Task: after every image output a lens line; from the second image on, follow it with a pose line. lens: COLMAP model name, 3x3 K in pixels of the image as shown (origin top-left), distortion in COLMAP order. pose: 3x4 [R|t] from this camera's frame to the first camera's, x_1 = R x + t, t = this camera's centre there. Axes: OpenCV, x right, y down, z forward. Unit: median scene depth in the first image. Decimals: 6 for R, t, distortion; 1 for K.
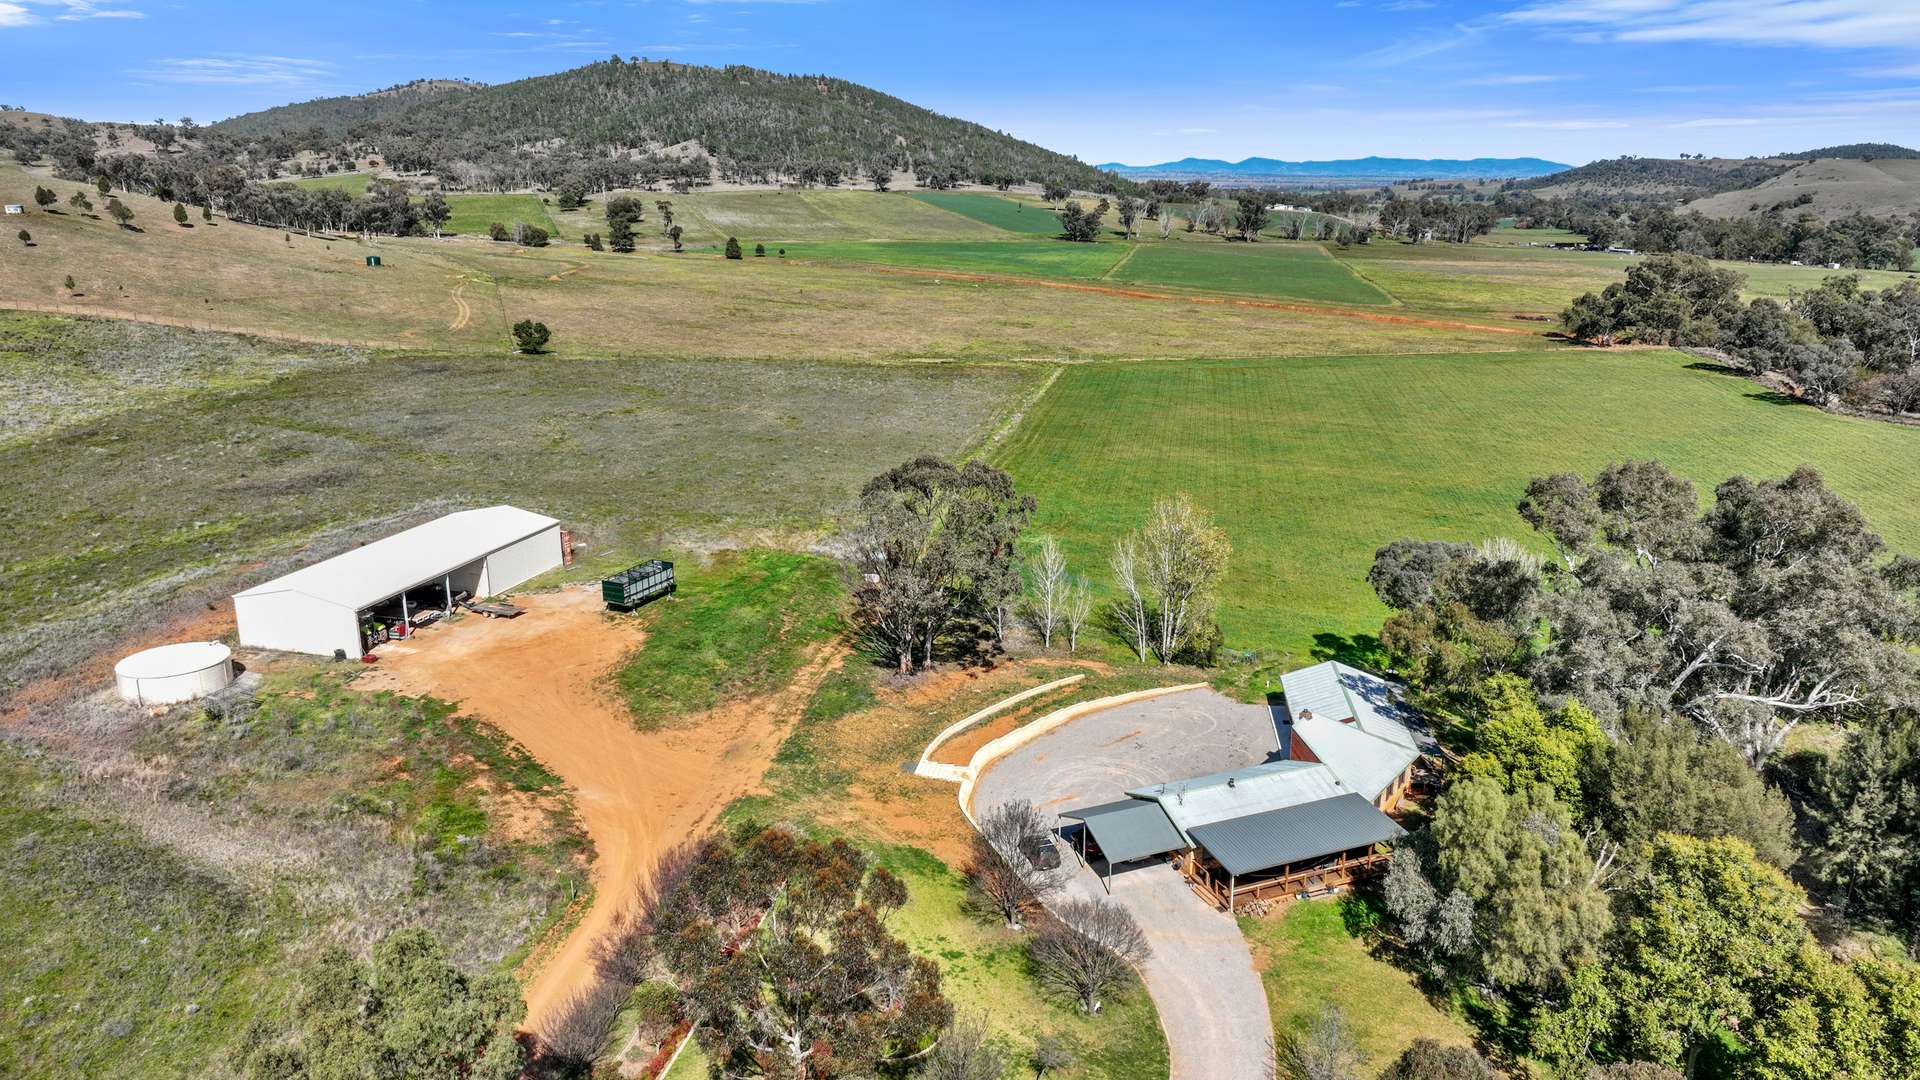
lens RADIAL K [[1342.1, 0, 969.2], [0, 1342.1, 541.2], [0, 0, 1]] dist [-0.010488, 0.018862]
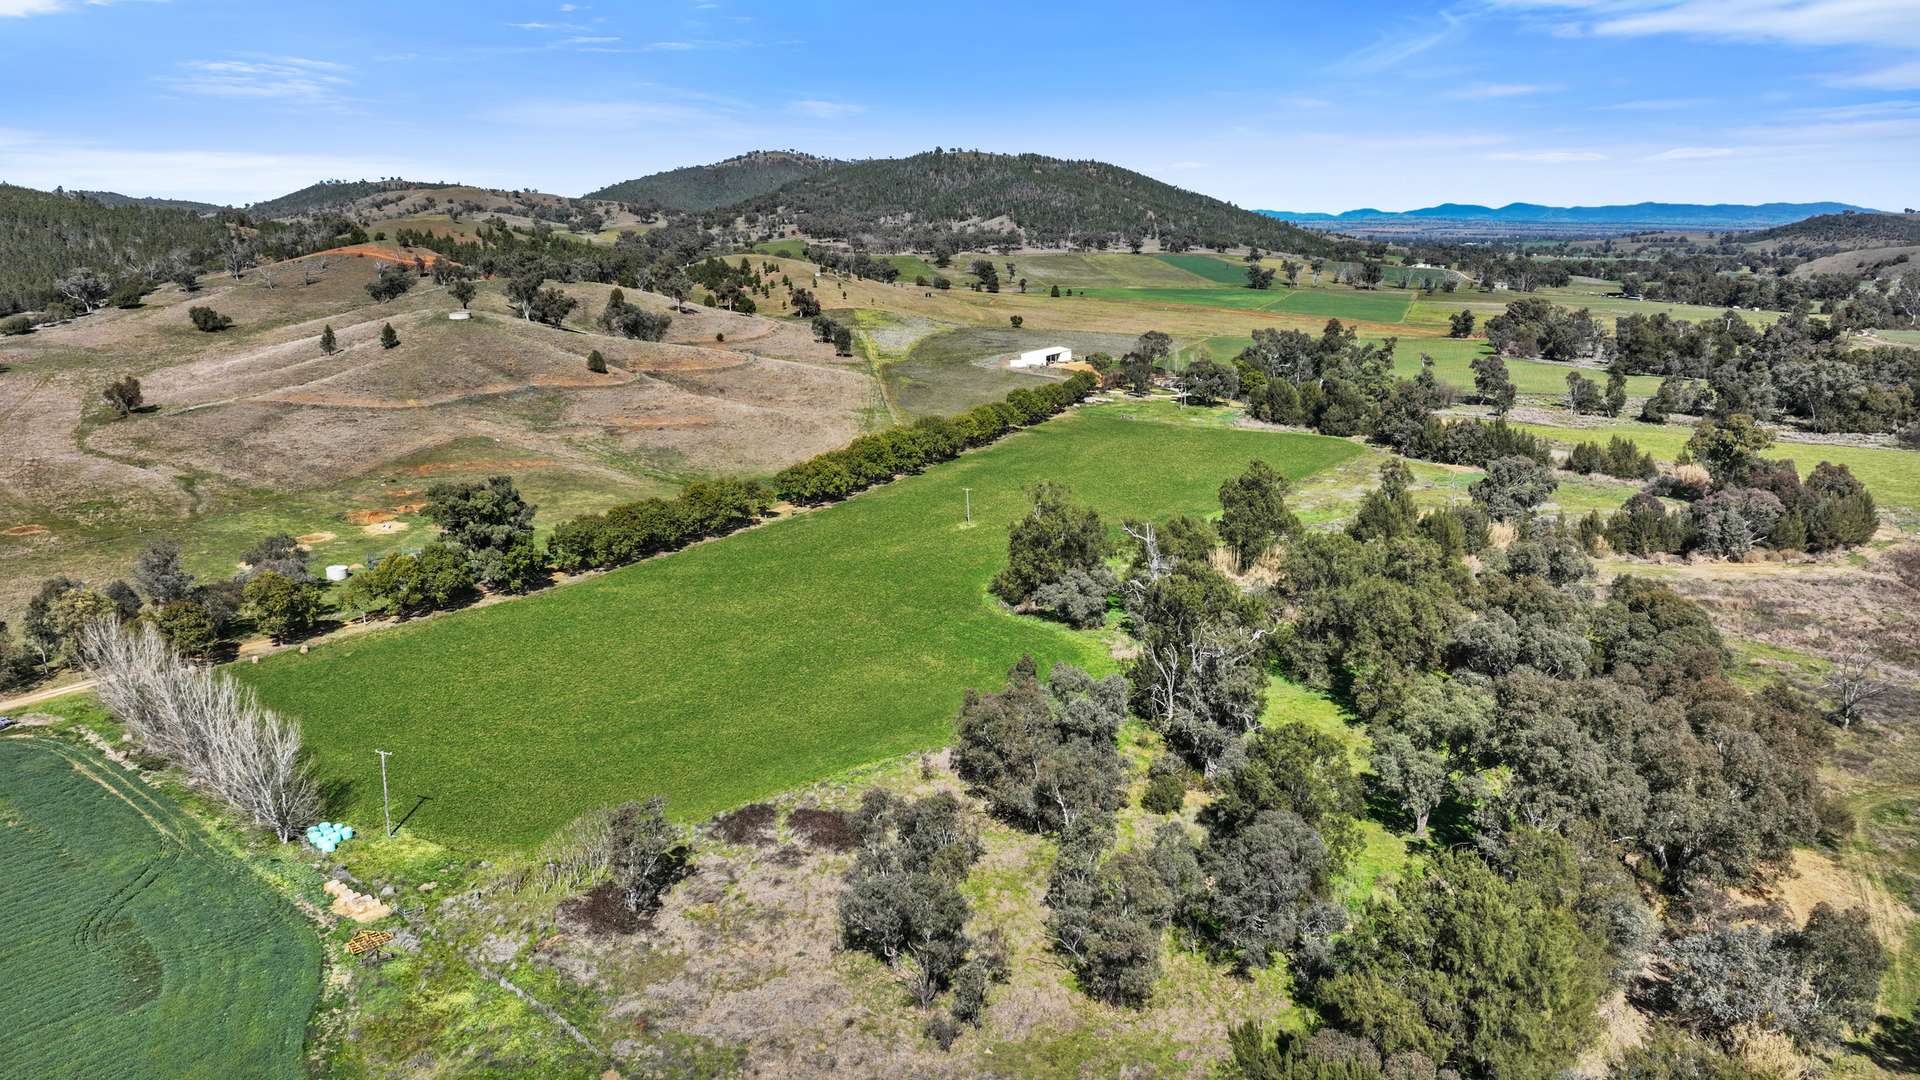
lens RADIAL K [[1342.1, 0, 959.7], [0, 1342.1, 541.8], [0, 0, 1]] dist [-0.010488, 0.018862]
pose [[0.982691, 0.042824, -0.180234, 0.022975], [-0.048332, 0.998486, -0.026275, 0.100121], [0.178836, 0.034532, 0.983273, -0.457911]]
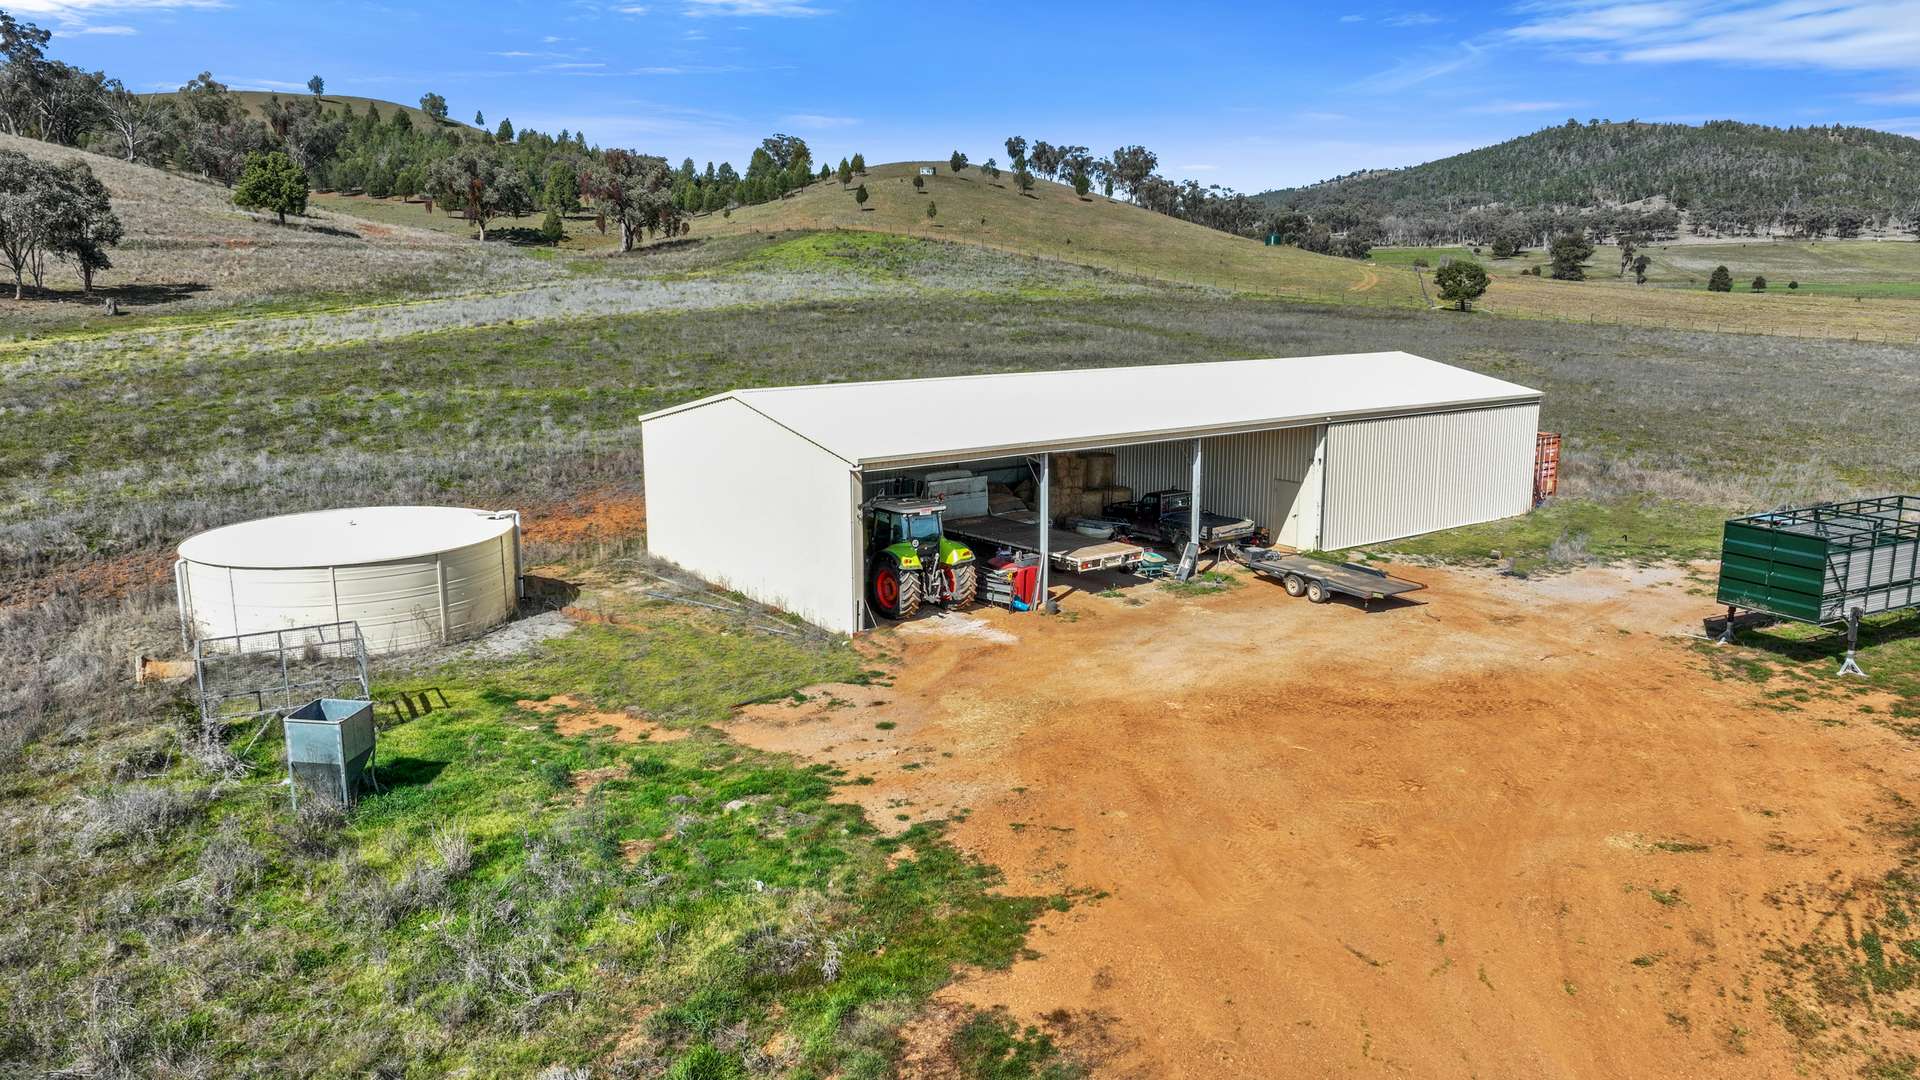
lens RADIAL K [[1342.1, 0, 964.6], [0, 1342.1, 537.2], [0, 0, 1]] dist [-0.010488, 0.018862]
pose [[0.795871, 0.115000, -0.594444, -0.025898], [-0.158093, 0.987208, -0.020680, 0.007336], [0.584462, 0.110436, 0.803871, 0.077840]]
